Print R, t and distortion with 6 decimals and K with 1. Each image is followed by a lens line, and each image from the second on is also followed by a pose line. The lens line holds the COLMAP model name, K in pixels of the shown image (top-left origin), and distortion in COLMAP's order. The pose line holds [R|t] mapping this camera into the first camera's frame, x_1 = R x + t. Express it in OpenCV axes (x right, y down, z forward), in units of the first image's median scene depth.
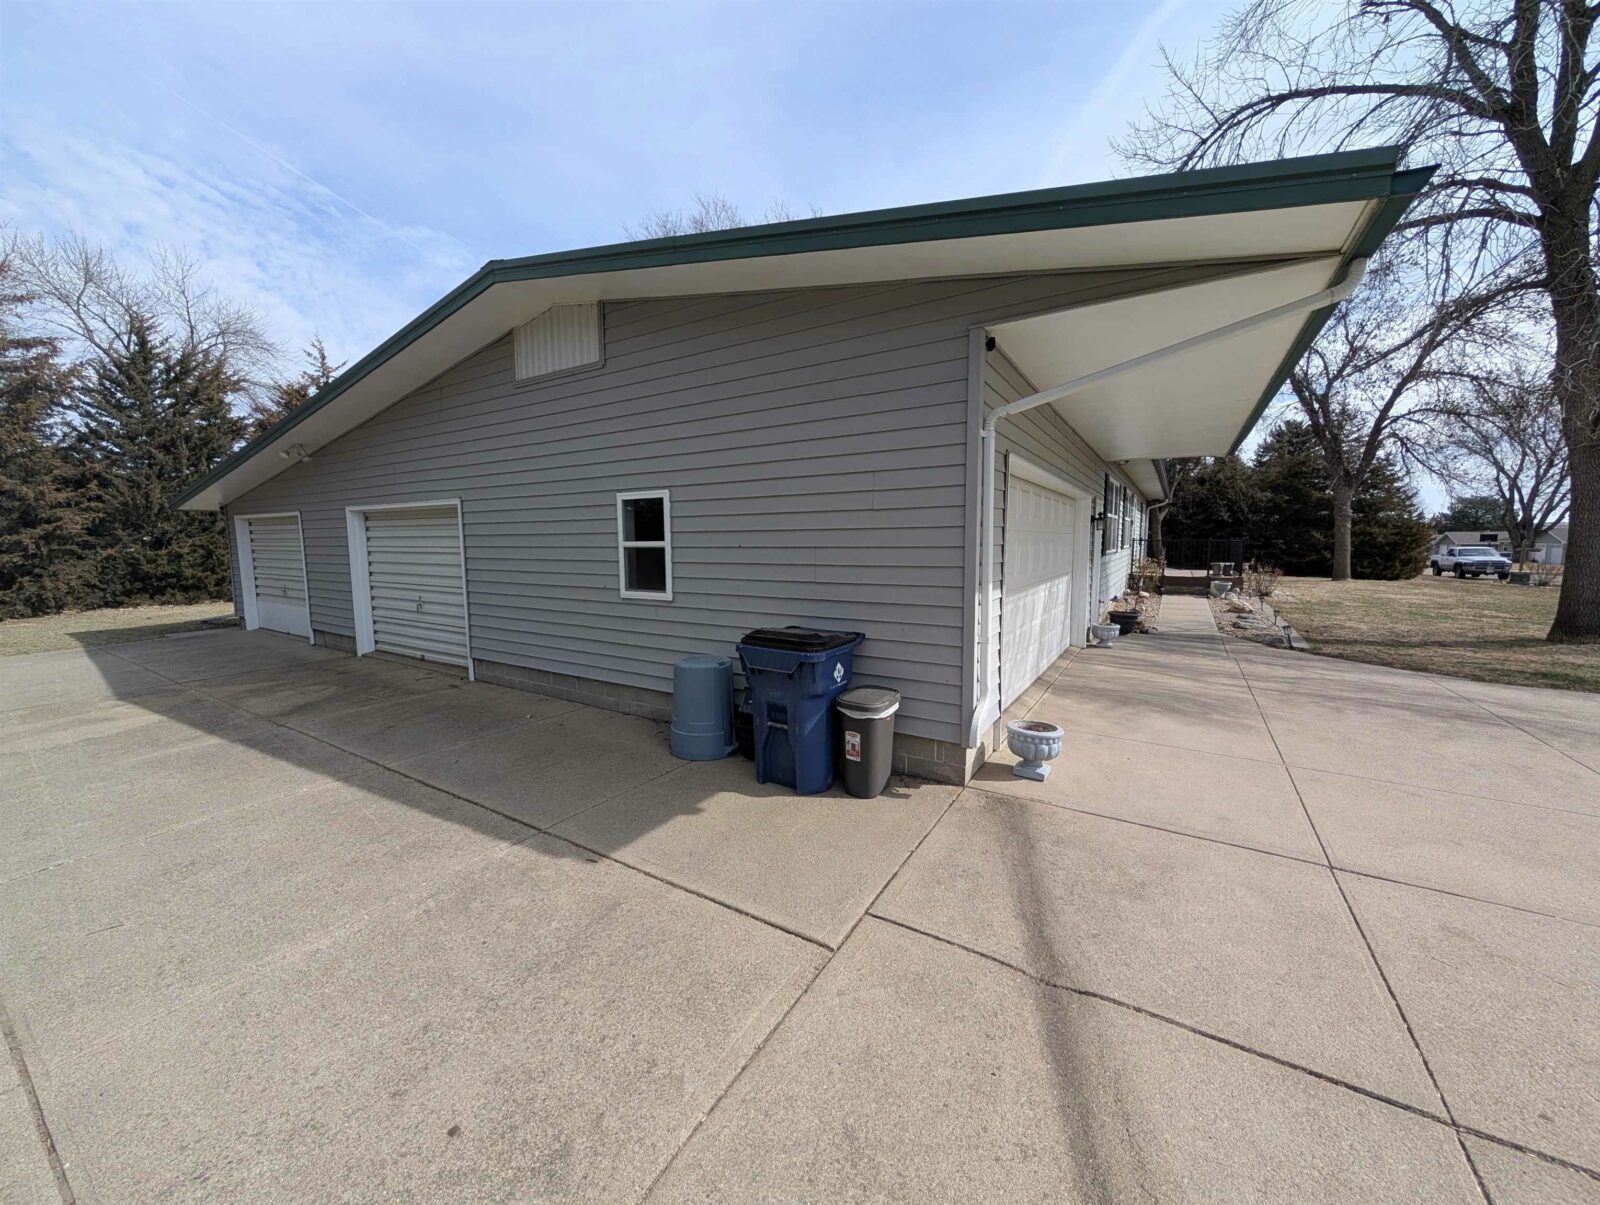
lens RADIAL K [[607.4, 0, 792.5], [0, 607.4, 603.0], [0, 0, 1]] dist [0.002090, 0.000301]
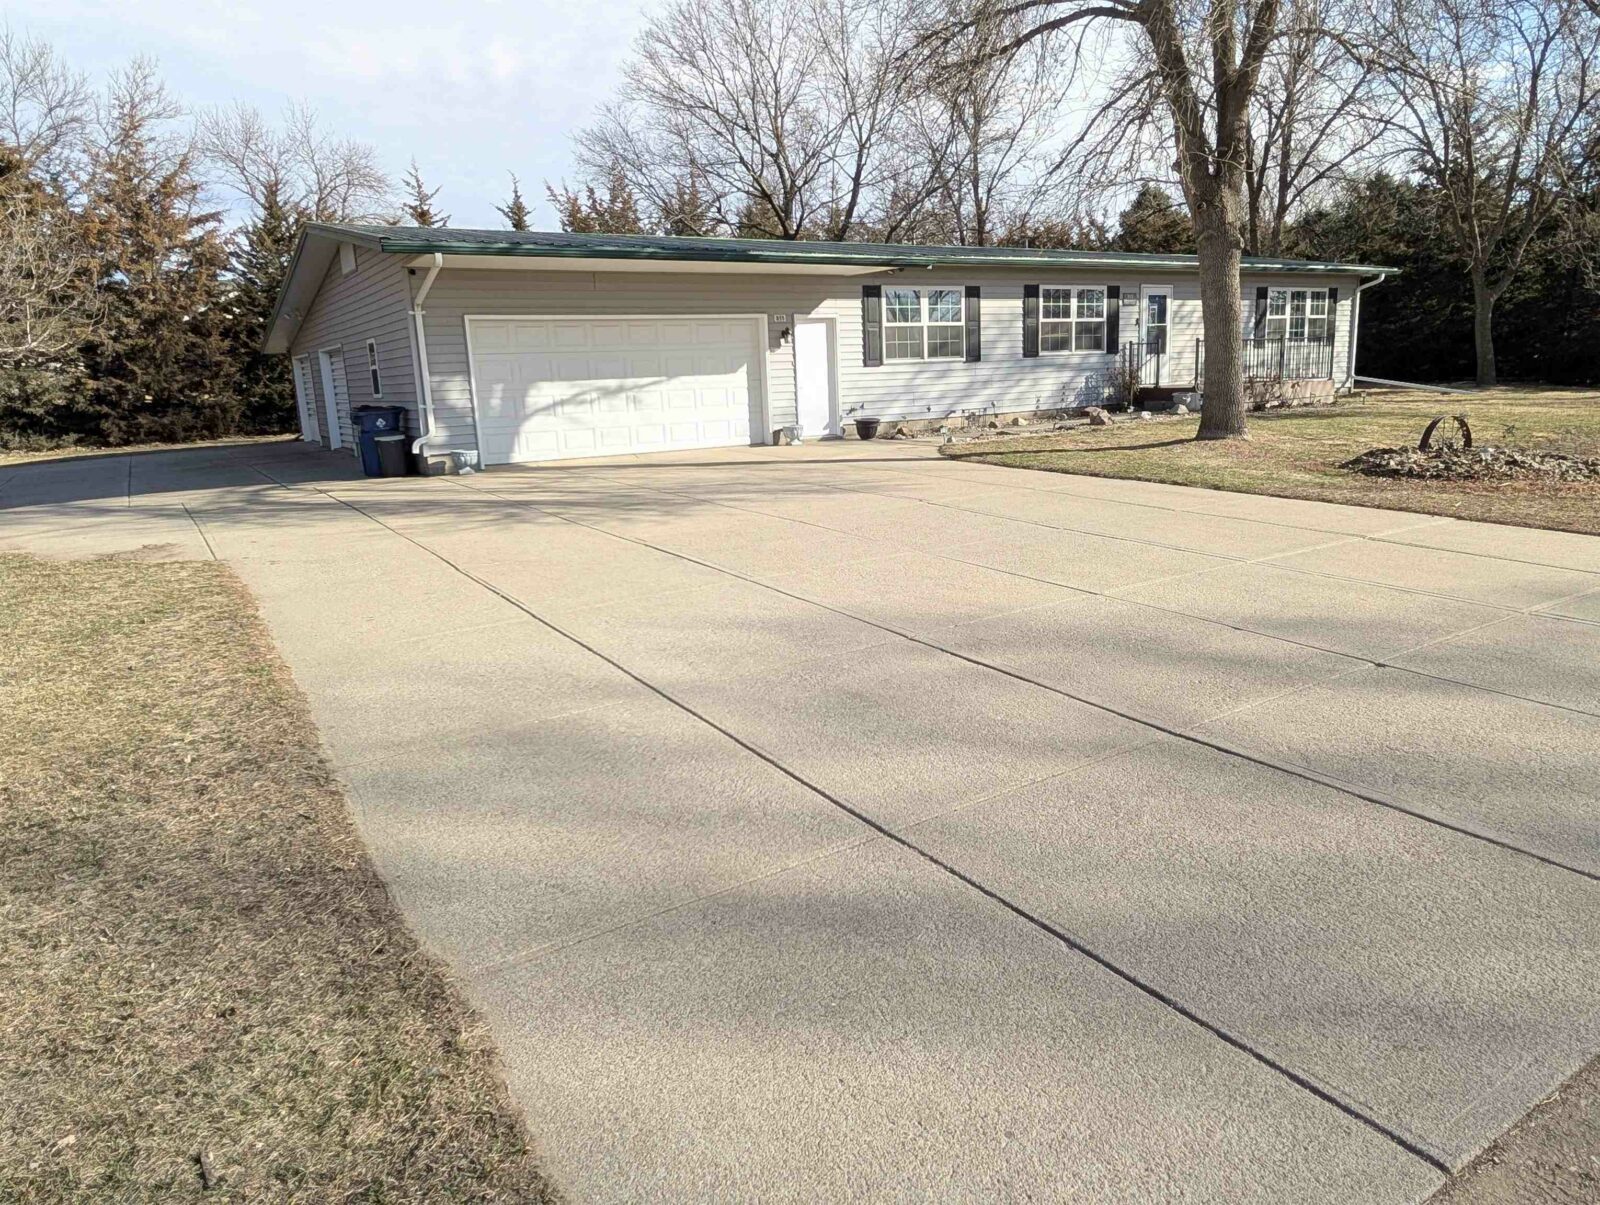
lens RADIAL K [[1084.4, 0, 827.3], [0, 1084.4, 603.6], [0, 0, 1]] dist [0.003629, 0.003074]
pose [[0.903316, 0.059809, -0.424786, 1.550681], [-0.009942, 0.992886, 0.118655, 0.133305], [0.428860, -0.102959, 0.897484, -0.919774]]
